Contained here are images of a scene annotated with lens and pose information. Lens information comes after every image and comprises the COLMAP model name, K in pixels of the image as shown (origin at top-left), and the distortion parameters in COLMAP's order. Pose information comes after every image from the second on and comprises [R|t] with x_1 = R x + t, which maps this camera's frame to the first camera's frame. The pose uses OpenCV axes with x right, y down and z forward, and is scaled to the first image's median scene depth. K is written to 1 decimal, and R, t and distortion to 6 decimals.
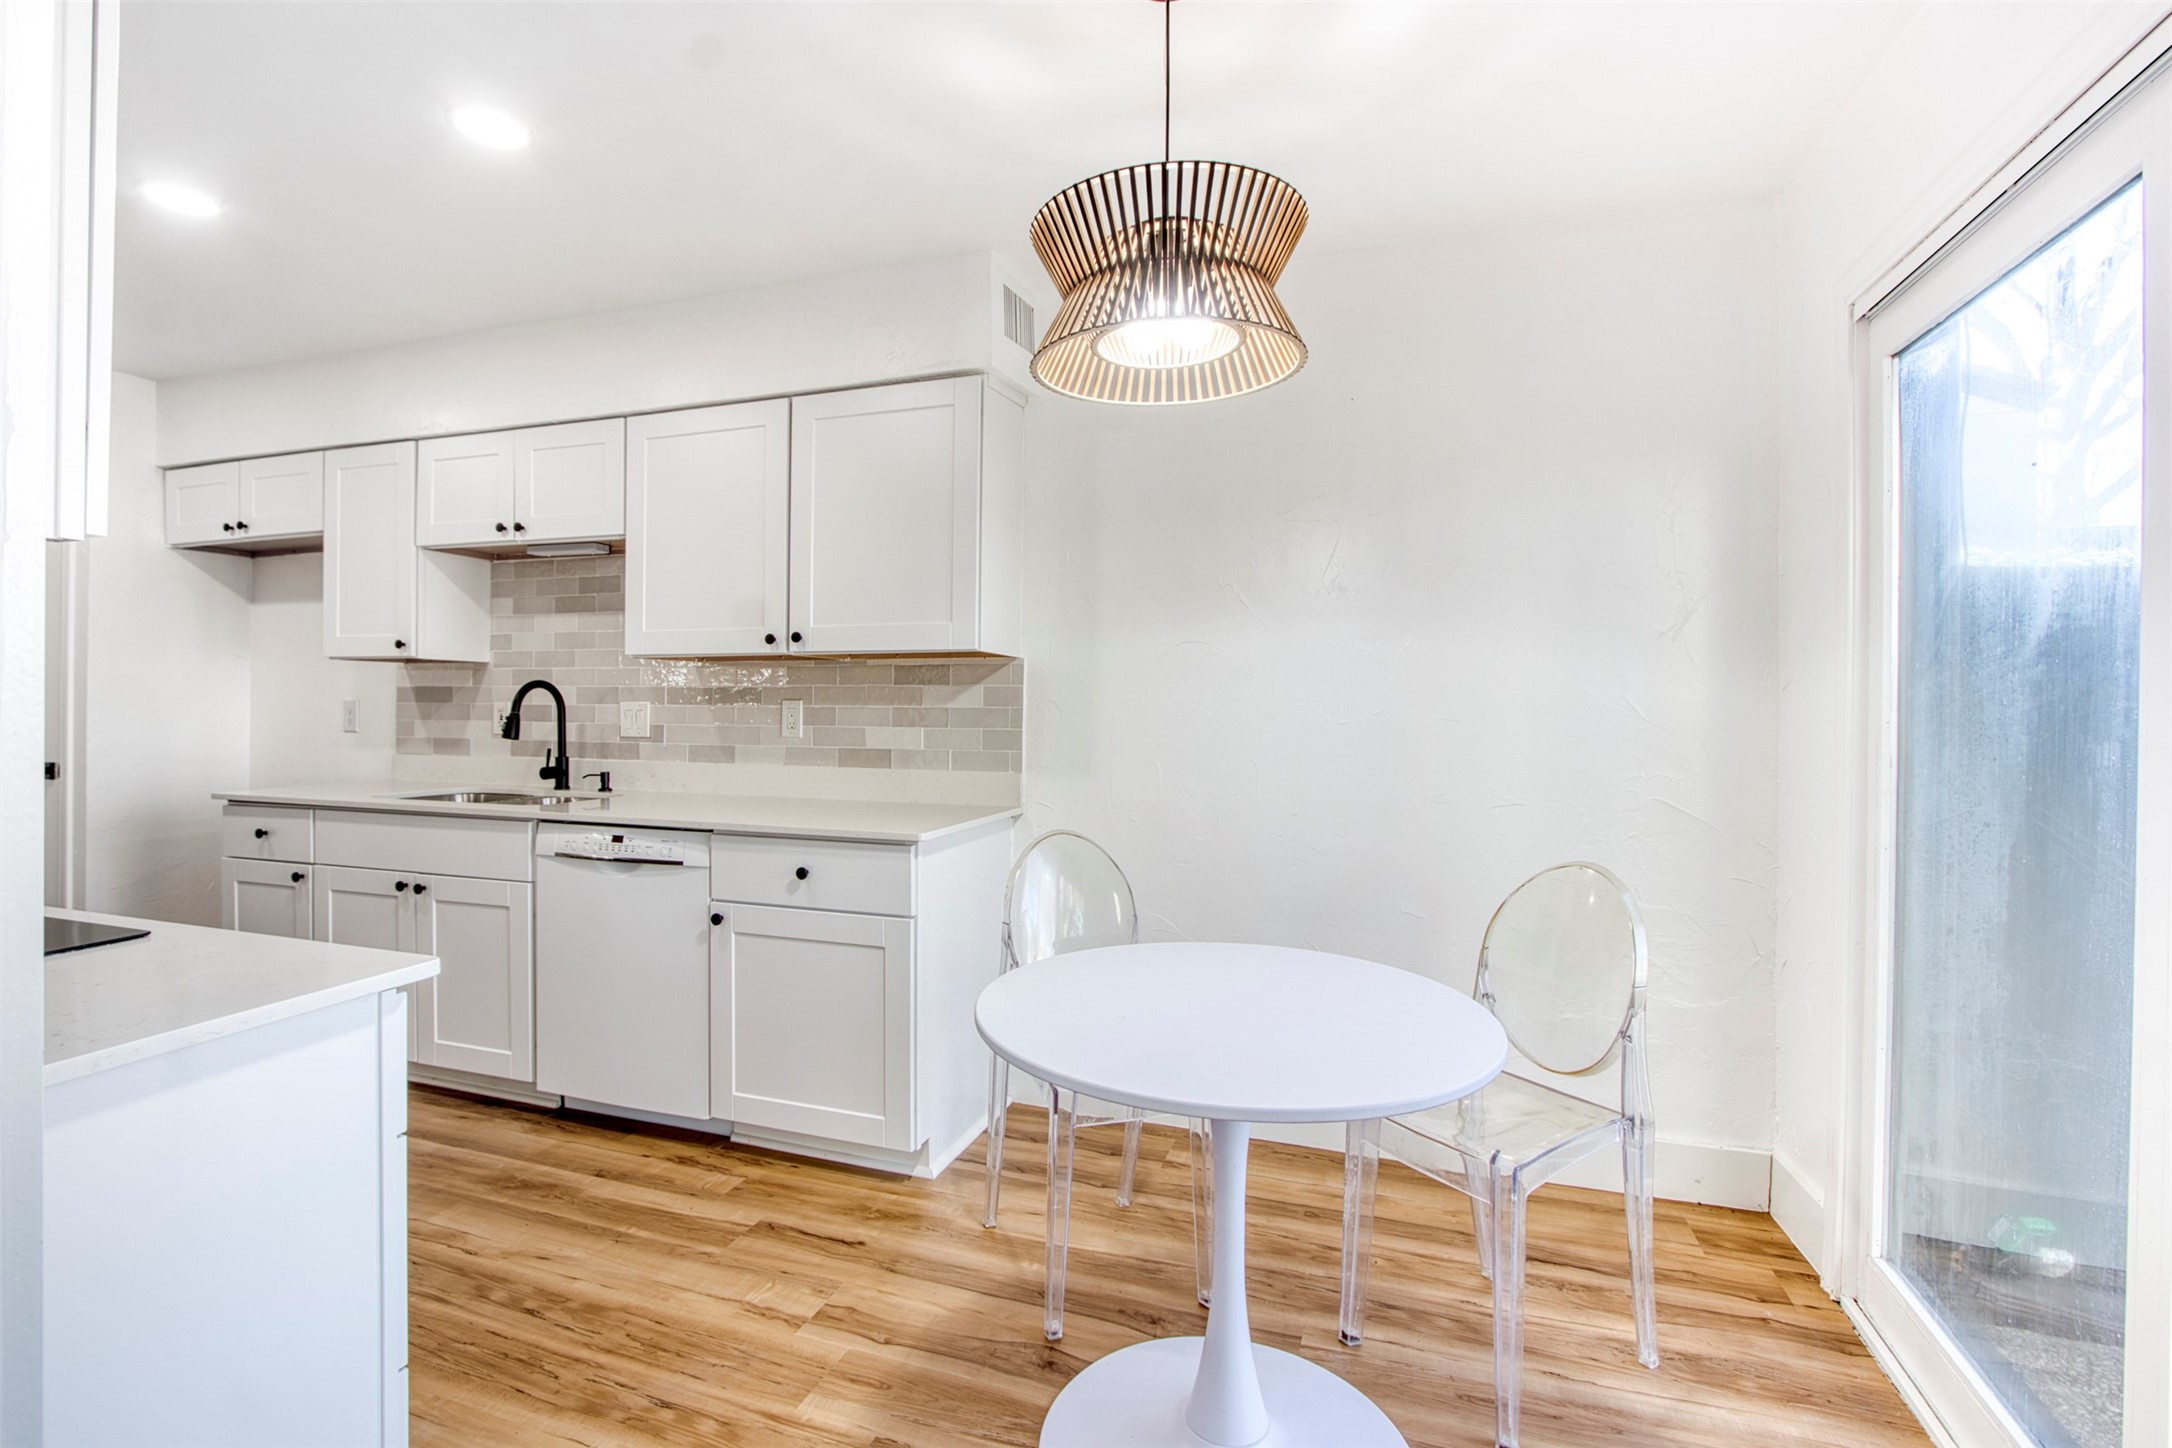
lens RADIAL K [[1017.2, 0, 1046.8], [0, 1017.2, 710.1], [0, 0, 1]] dist [-0.016173, 0.002349]
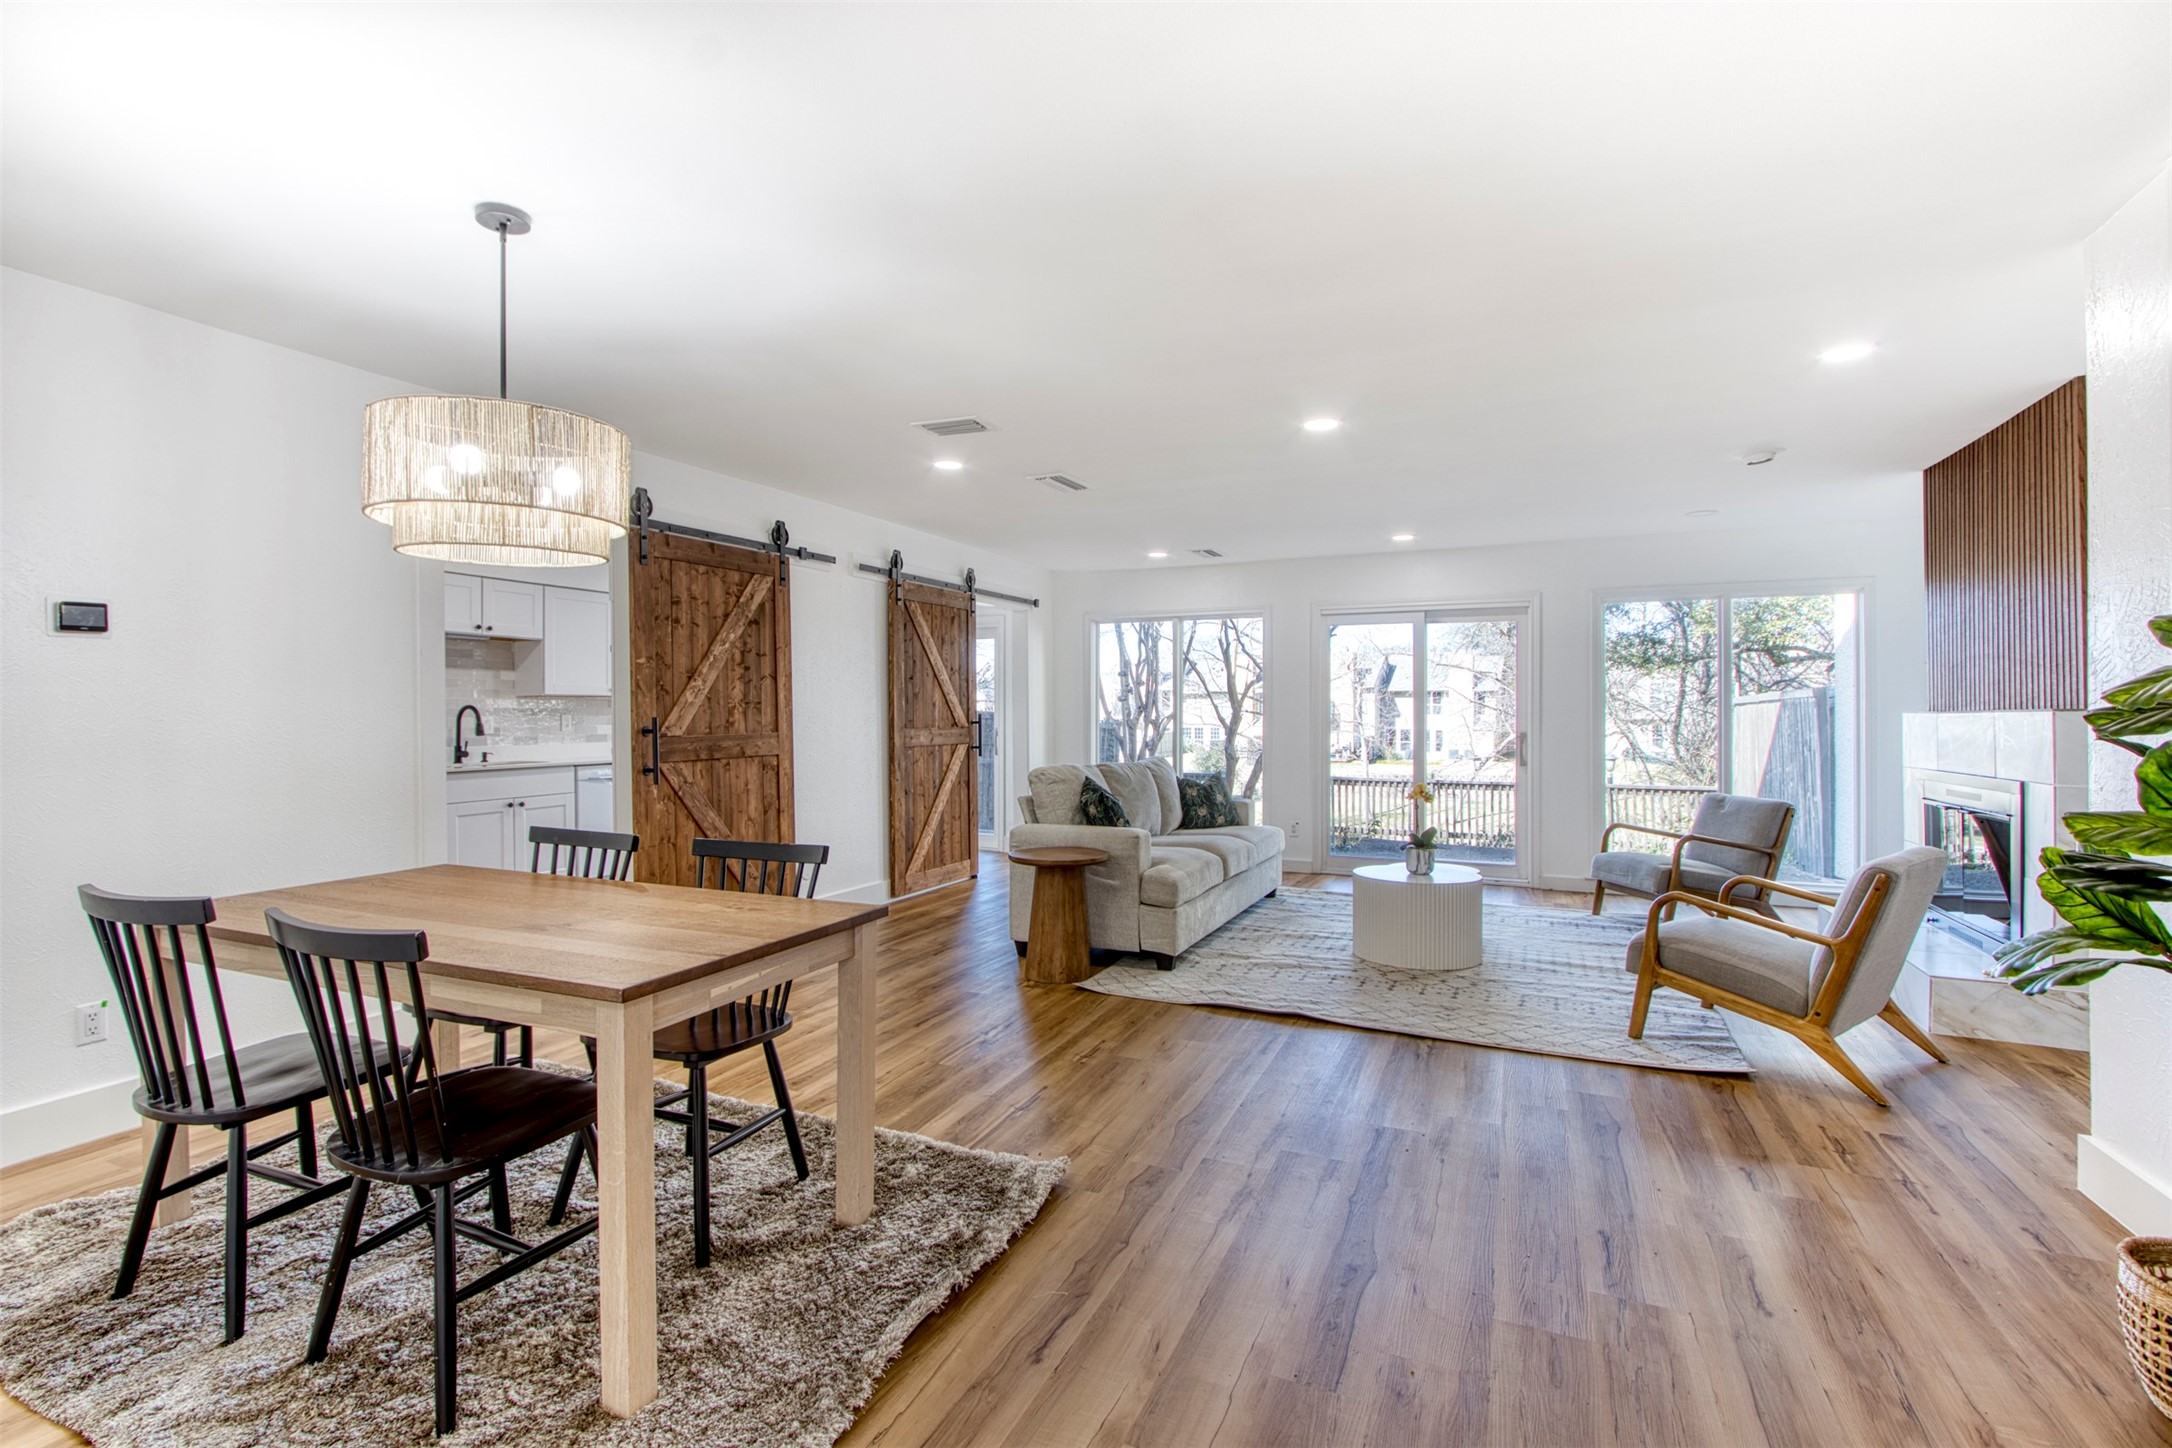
lens RADIAL K [[1017.2, 0, 1080.2], [0, 1017.2, 713.7], [0, 0, 1]] dist [-0.016173, 0.002349]
pose [[0.072829, -0.009800, 0.997296, -2.533526], [0.008459, 0.999922, 0.009208, -0.022358], [-0.997309, 0.007766, 0.072906, -0.313219]]
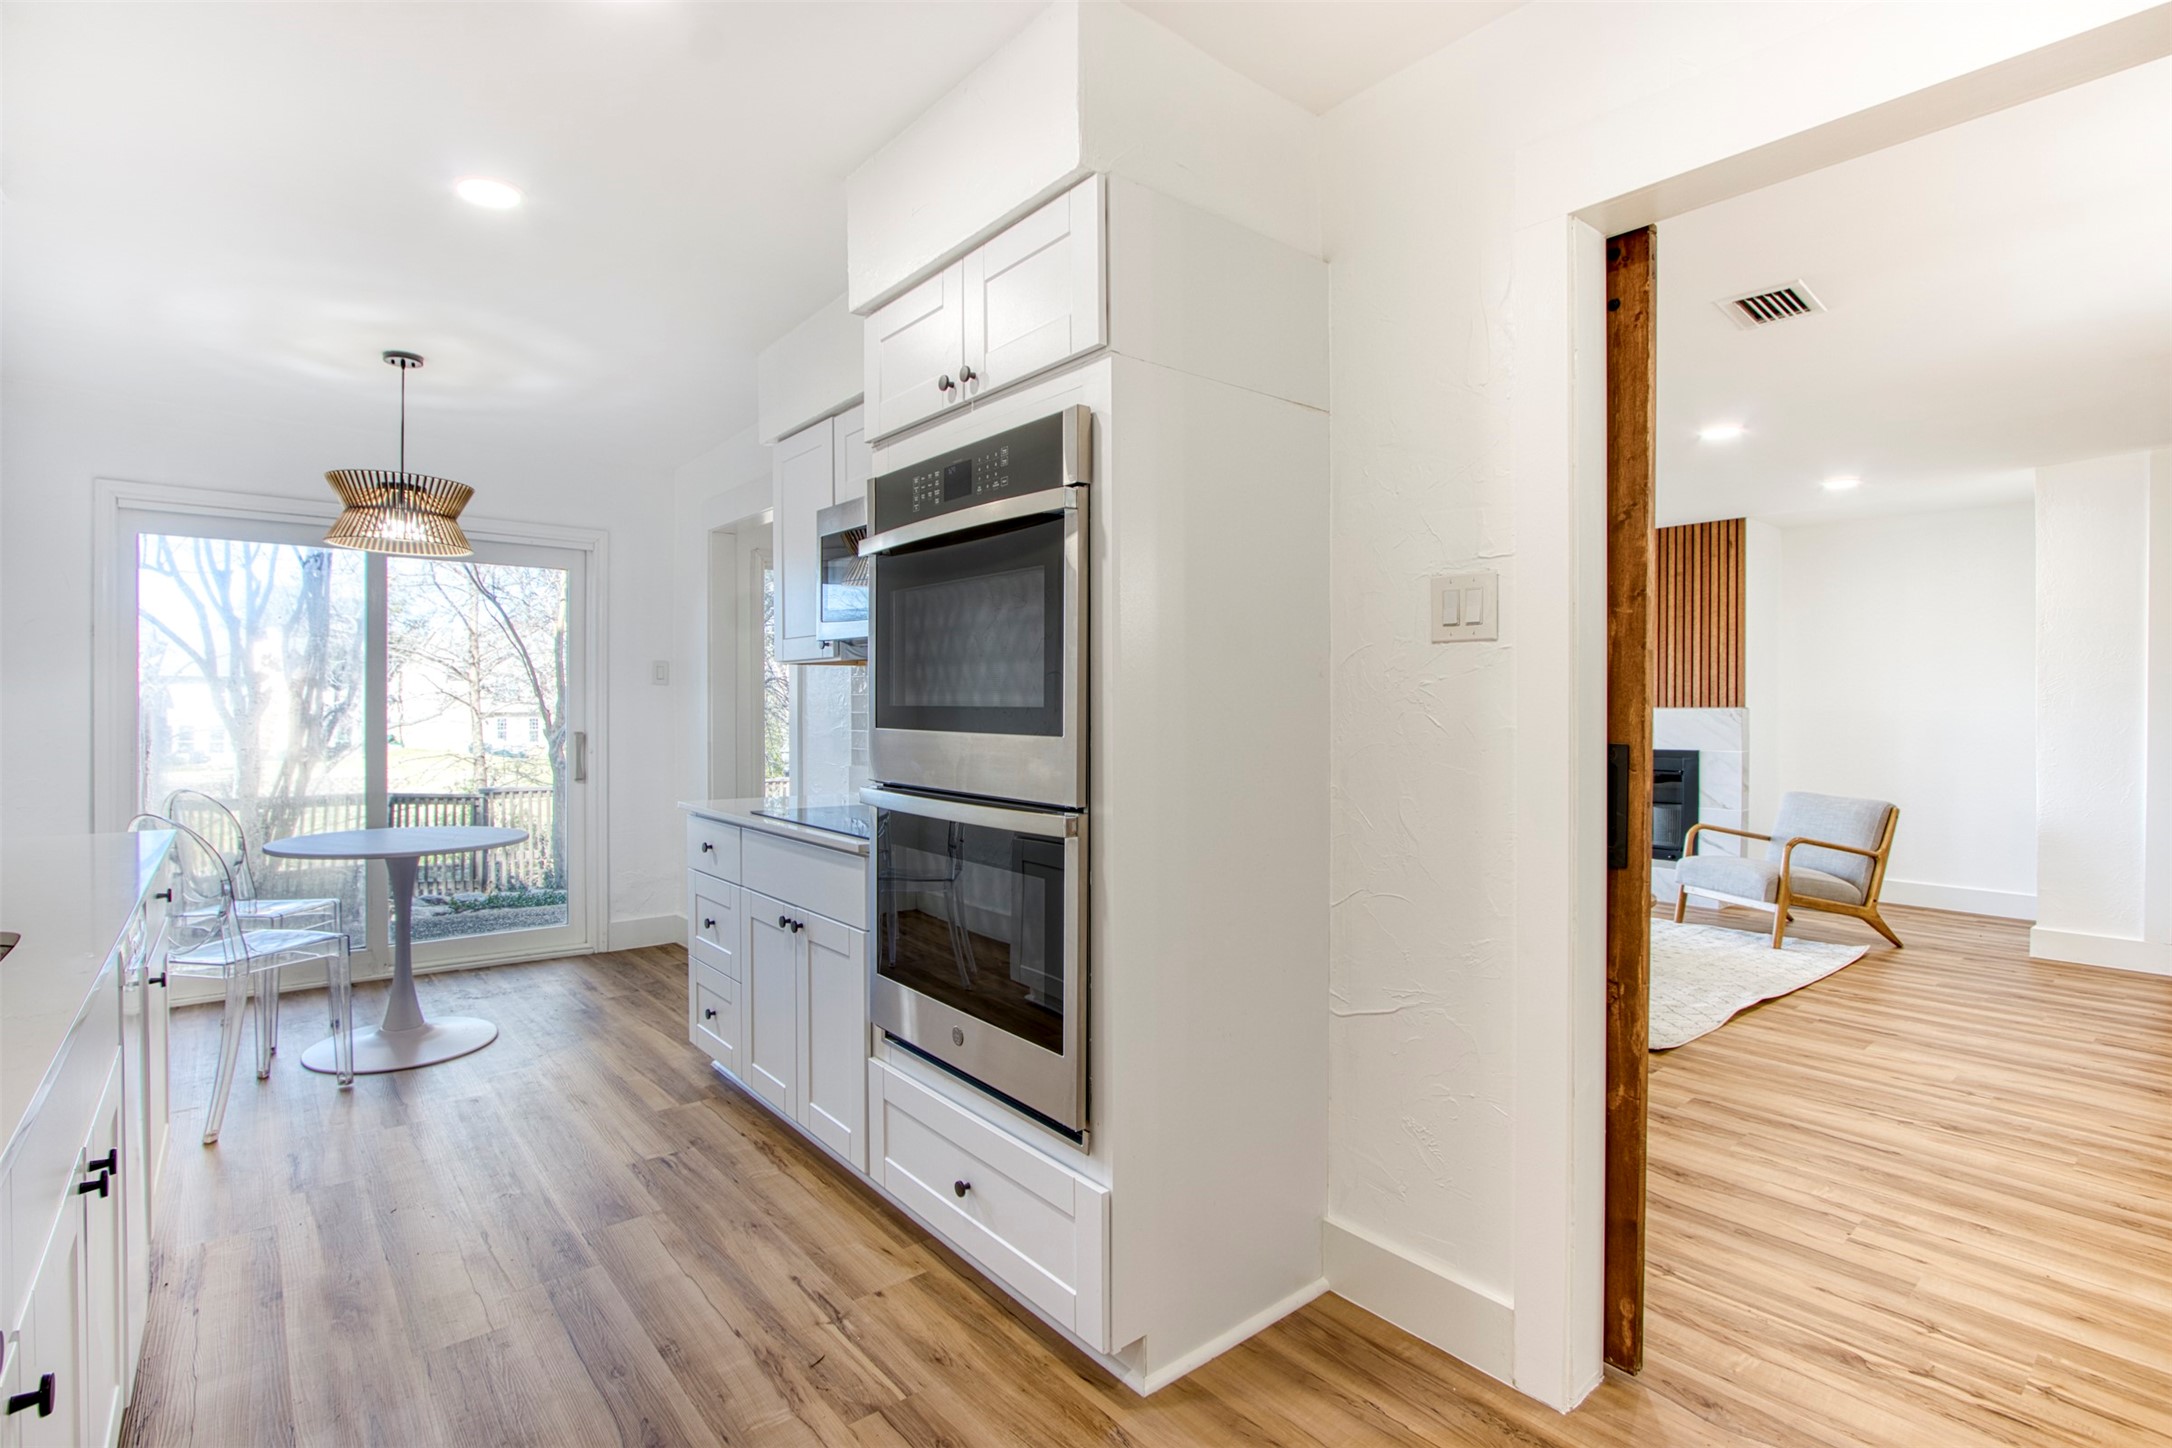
lens RADIAL K [[1017.2, 0, 1046.0], [0, 1017.2, 711.9], [0, 0, 1]] dist [-0.016173, 0.002349]
pose [[-0.852688, -0.011526, 0.522293, -1.112938], [-0.001697, 0.999812, 0.019293, -0.017733], [-0.522418, 0.015564, -0.852548, 1.094393]]
